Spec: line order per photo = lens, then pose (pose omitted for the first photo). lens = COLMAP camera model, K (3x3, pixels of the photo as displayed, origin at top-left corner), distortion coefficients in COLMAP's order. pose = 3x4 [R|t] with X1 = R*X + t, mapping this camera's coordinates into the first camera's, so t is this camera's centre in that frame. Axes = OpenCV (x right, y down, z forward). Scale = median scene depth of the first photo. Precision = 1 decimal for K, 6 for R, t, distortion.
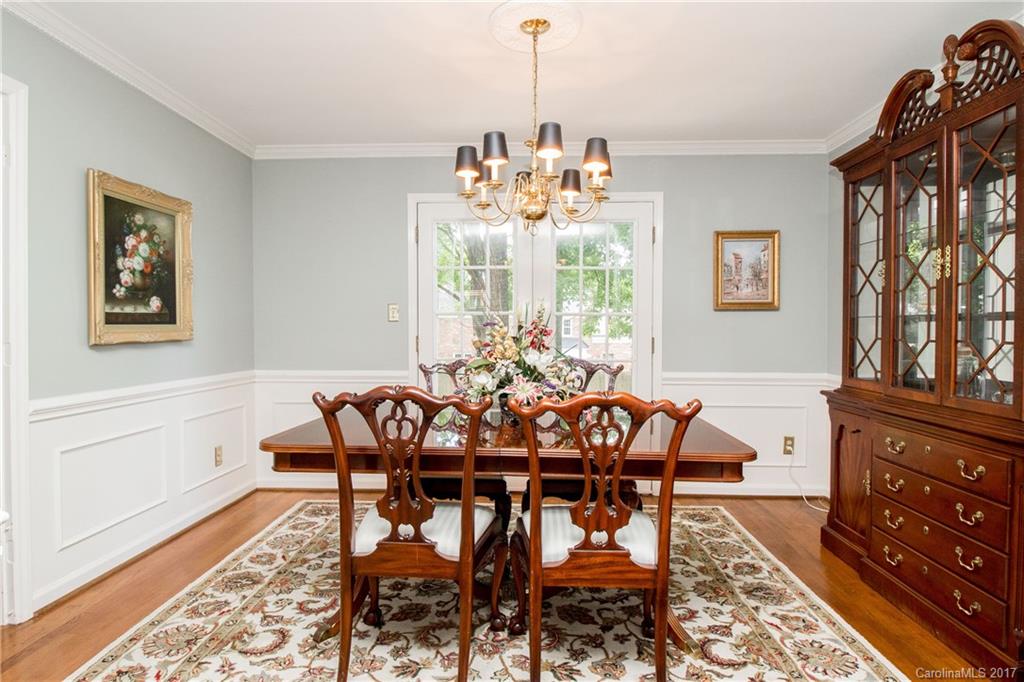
lens RADIAL K [[542.8, 0, 512.0], [0, 542.8, 341.0], [0, 0, 1]] dist [-0.003849, -0.000969]
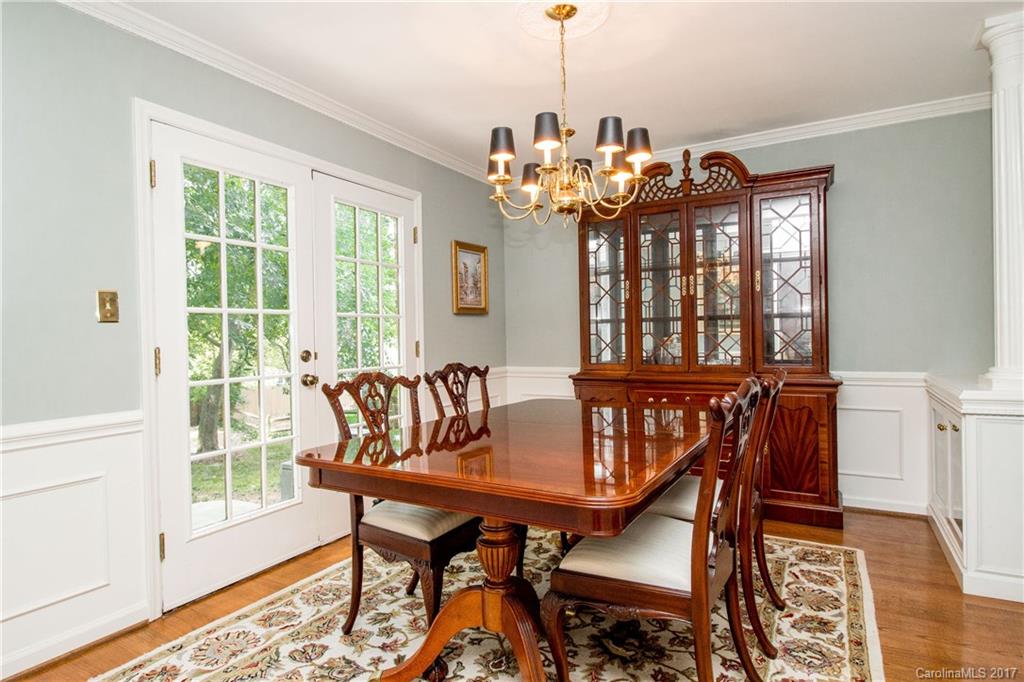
lens RADIAL K [[553.7, 0, 512.0], [0, 553.7, 341.0], [0, 0, 1]] dist [0.001559, 0.000116]
pose [[0.485113, -0.020000, 0.874223, -0.727679], [0.039117, 0.999234, 0.001153, 0.000928], [-0.873576, 0.033638, 0.485524, 0.505391]]
